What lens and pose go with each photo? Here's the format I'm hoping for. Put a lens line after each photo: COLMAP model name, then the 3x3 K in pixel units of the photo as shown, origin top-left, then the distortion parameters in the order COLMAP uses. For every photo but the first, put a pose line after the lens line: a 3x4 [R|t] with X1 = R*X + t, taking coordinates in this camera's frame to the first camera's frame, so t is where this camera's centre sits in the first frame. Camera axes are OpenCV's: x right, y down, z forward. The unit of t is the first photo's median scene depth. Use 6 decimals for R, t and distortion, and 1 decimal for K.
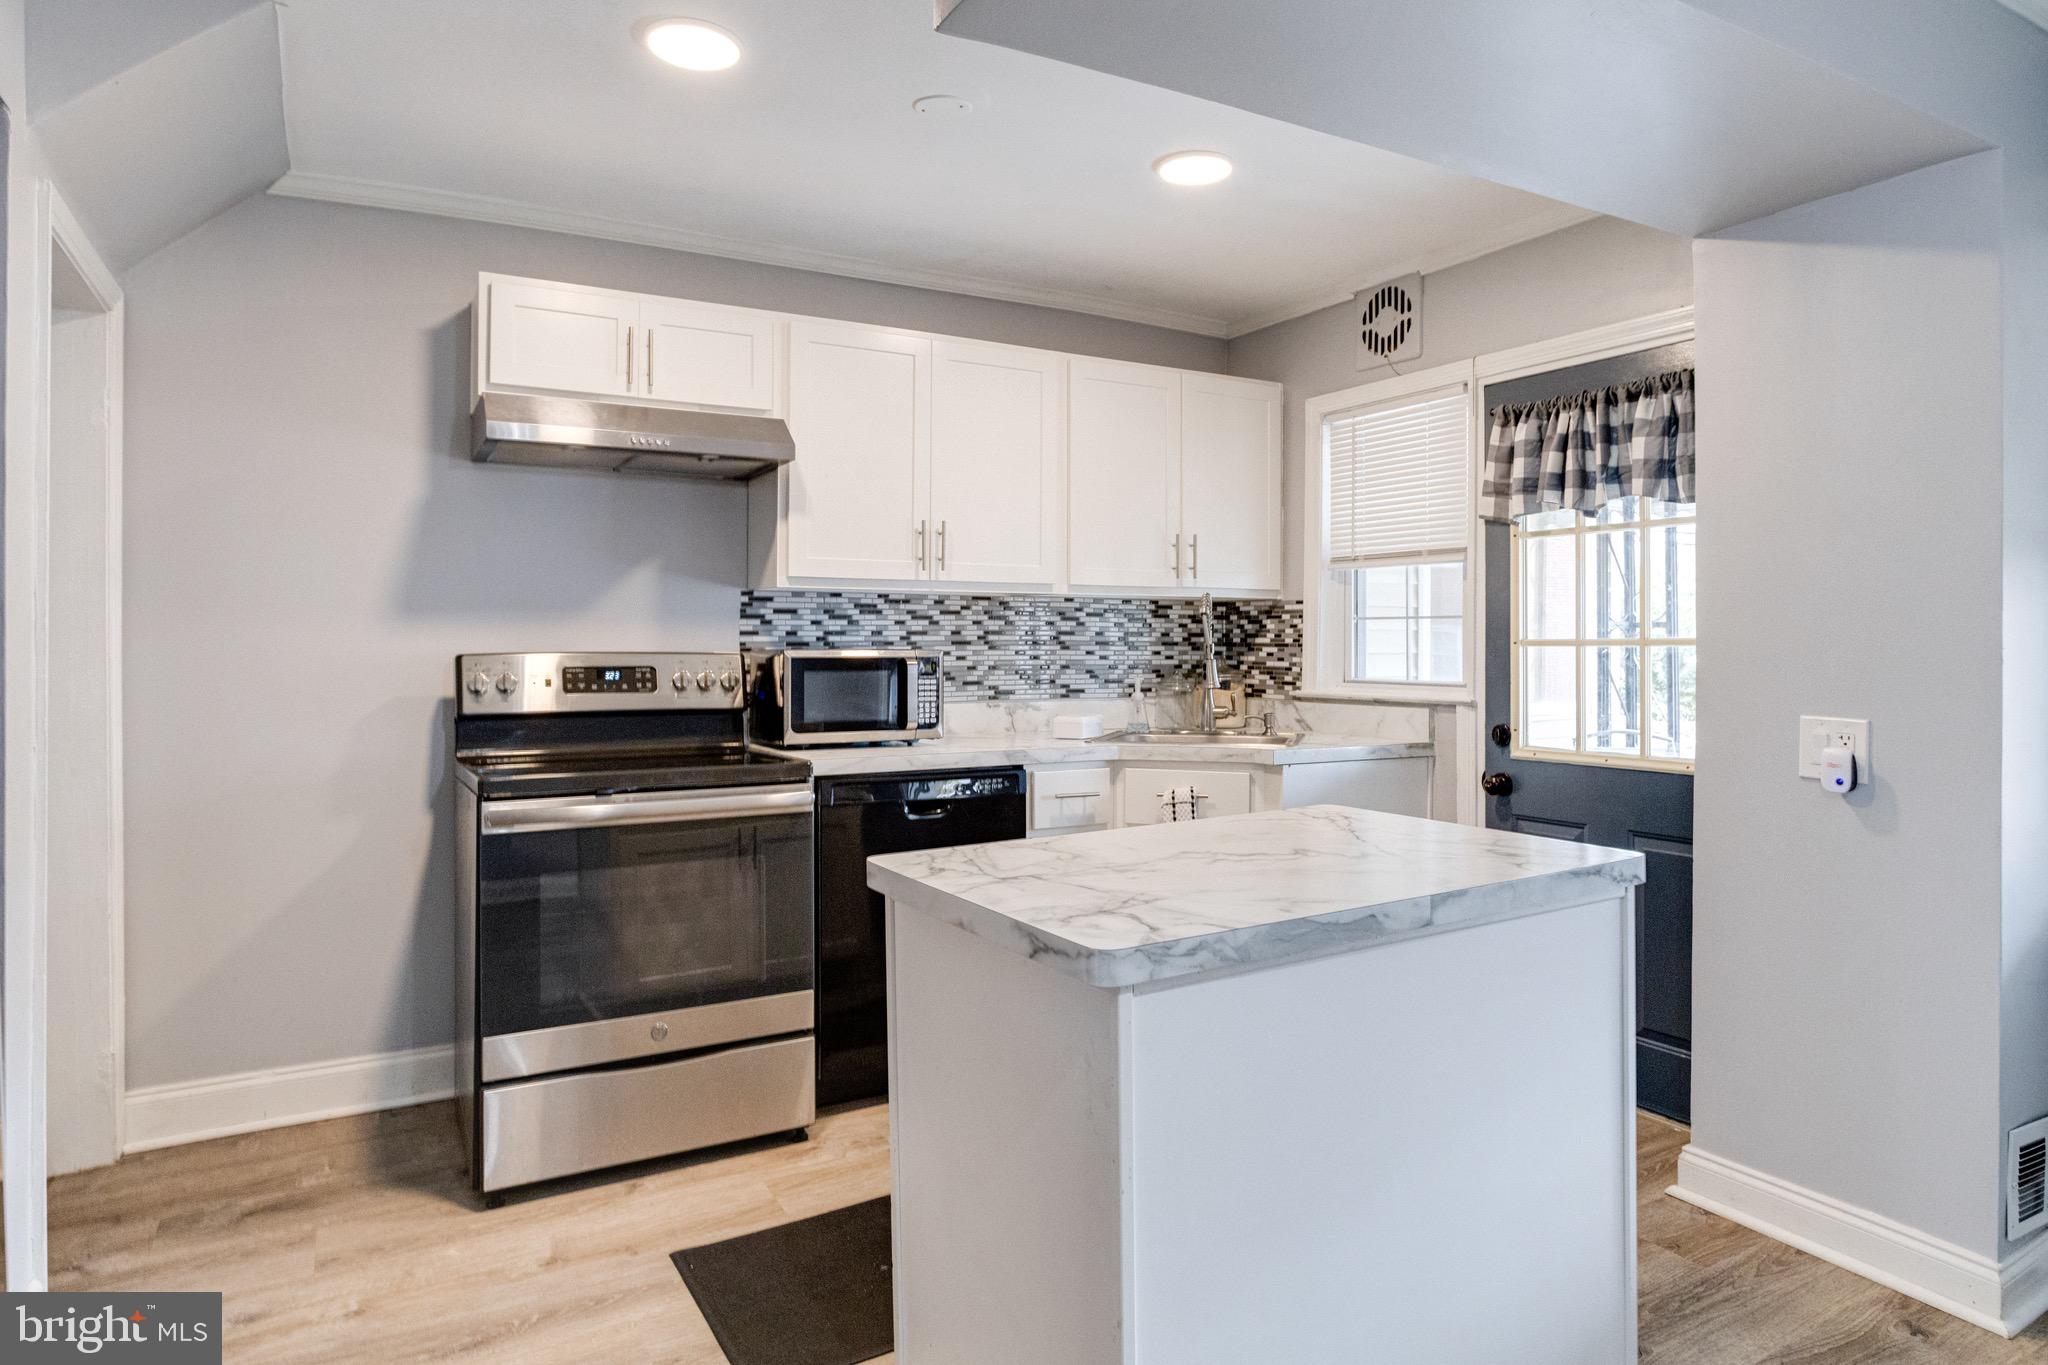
lens RADIAL K [[1199.7, 0, 1027.5], [0, 1199.7, 632.4], [0, 0, 1]] dist [-0.037987, 0.022042]
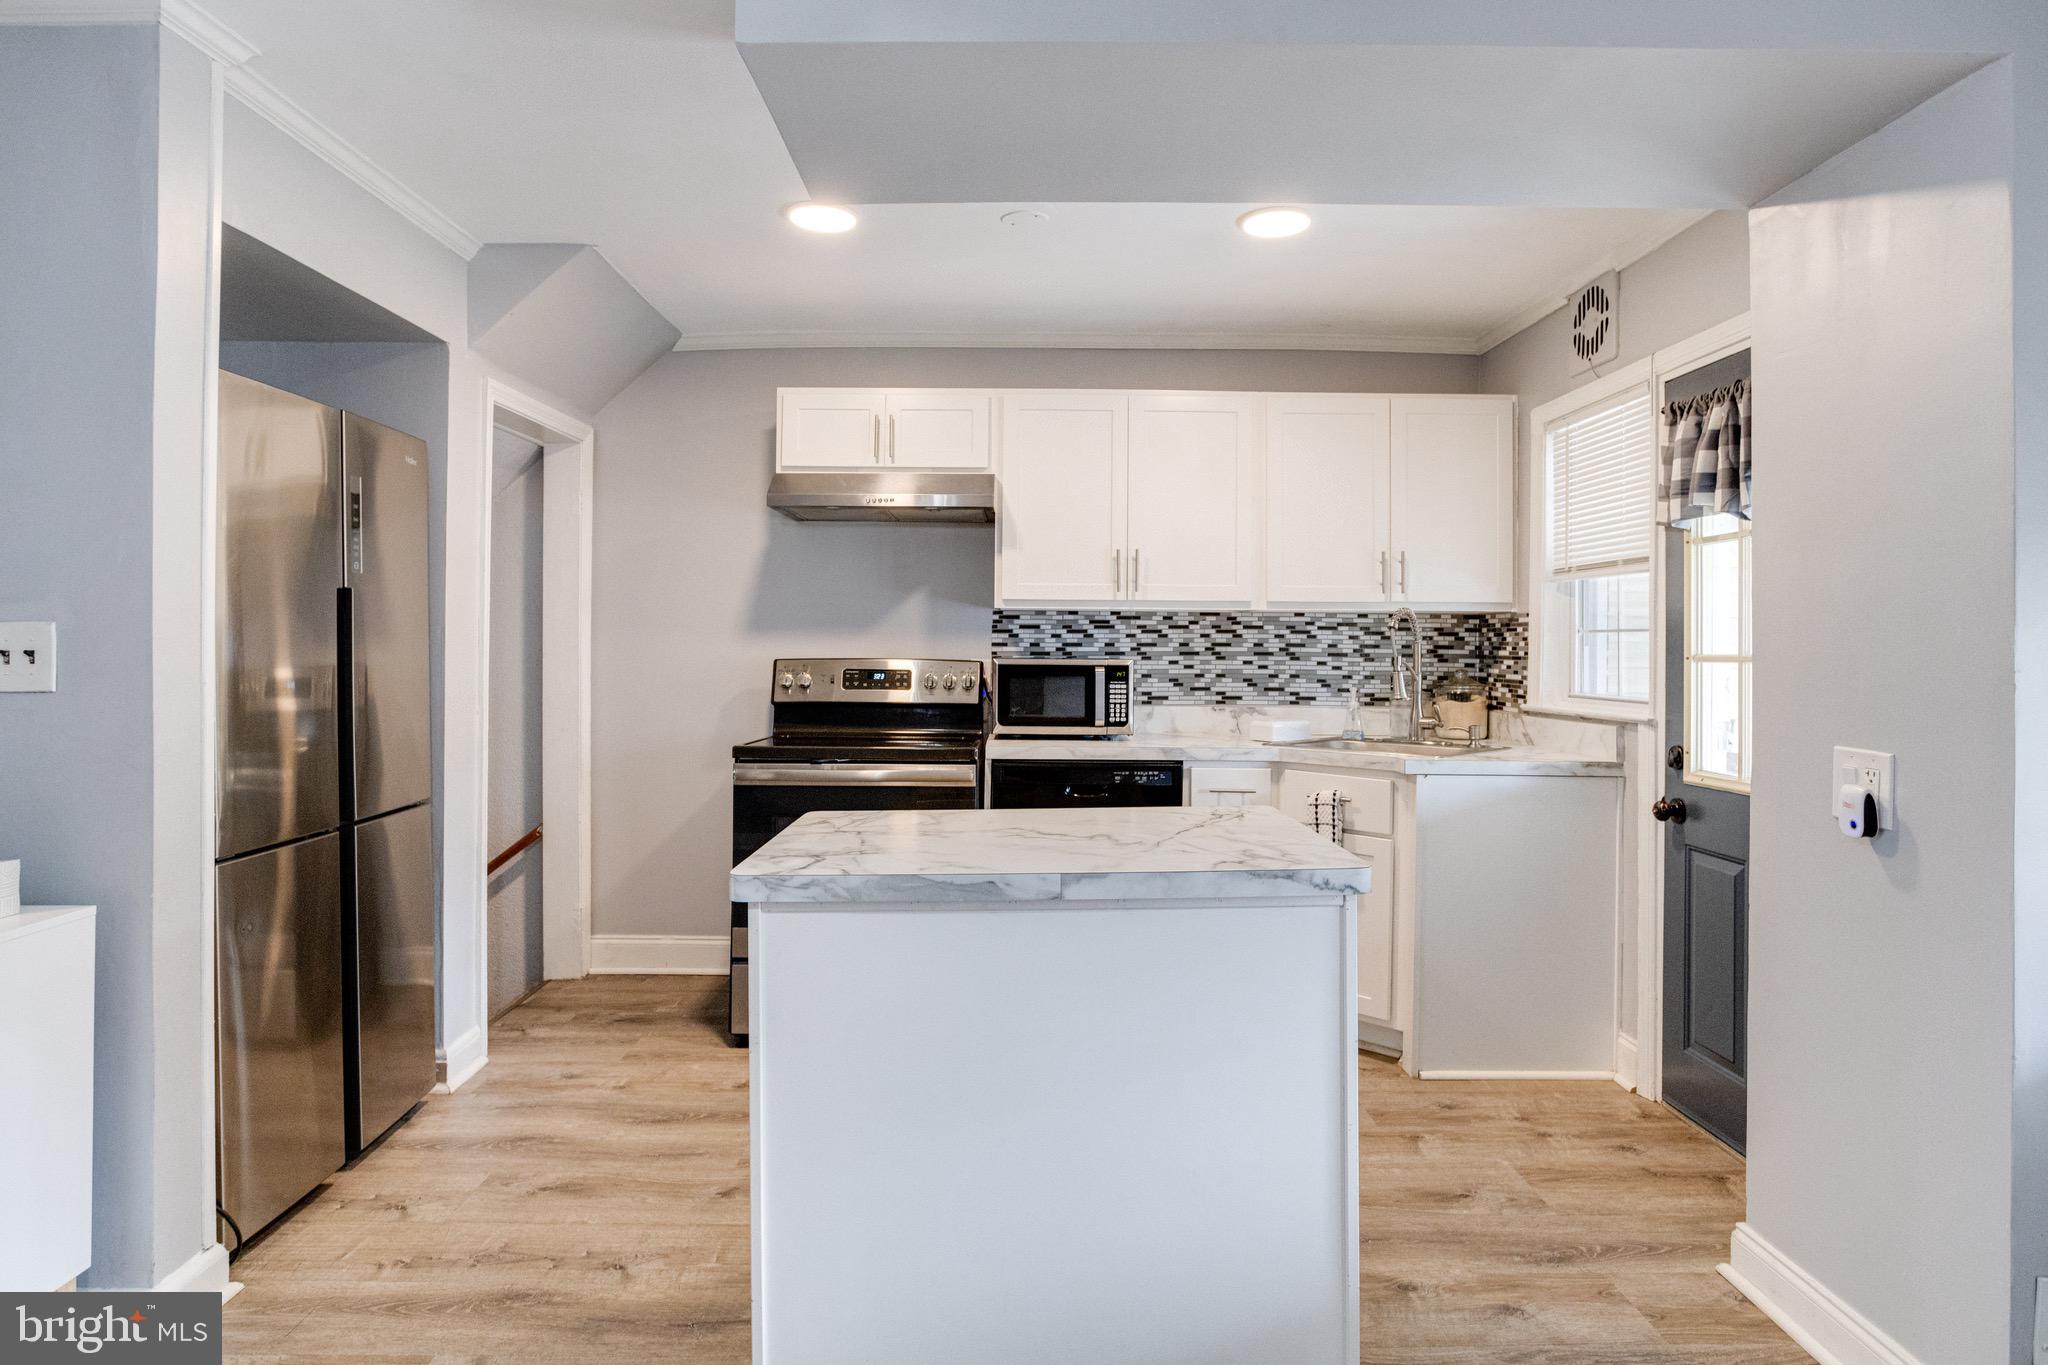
lens RADIAL K [[1092.1, 0, 1024.8], [0, 1092.1, 636.6], [0, 0, 1]] dist [-0.049323, 0.034174]
pose [[0.871942, 0.000148, -0.489610, 0.345792], [-0.002217, 0.999991, -0.003645, -0.003489], [0.489605, 0.004264, 0.871934, 0.019519]]
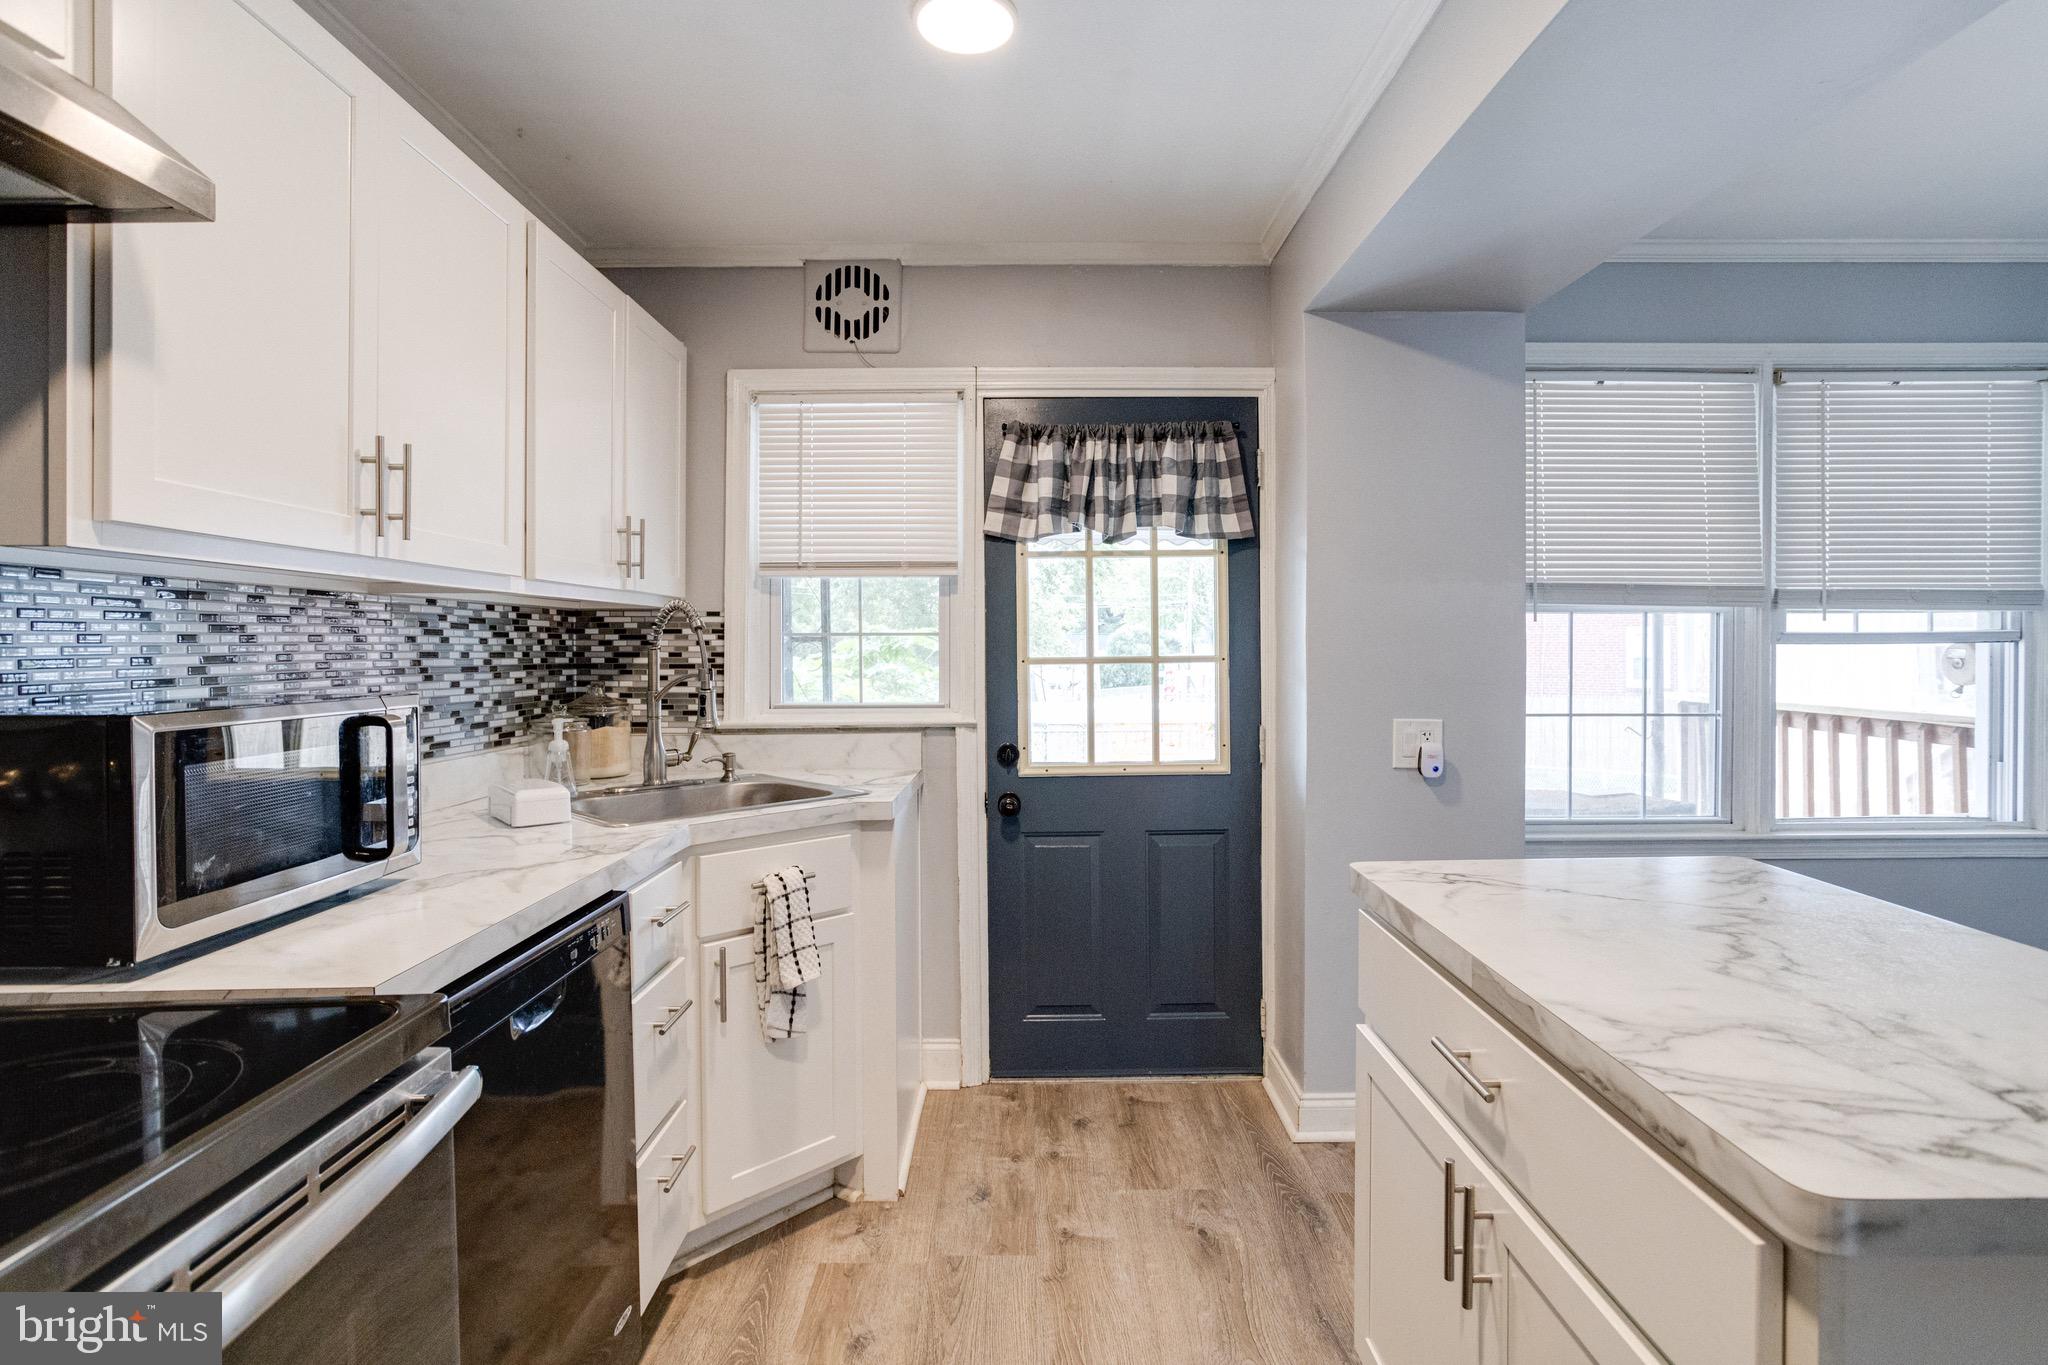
lens RADIAL K [[997.8, 0, 1024.2], [0, 997.8, 651.4], [0, 0, 1]] dist [-0.045905, 0.023807]
pose [[0.499614, -0.008553, 0.866206, -0.296207], [-0.000712, 0.999947, 0.010284, -0.007622], [-0.866248, -0.005754, 0.499582, 0.542108]]
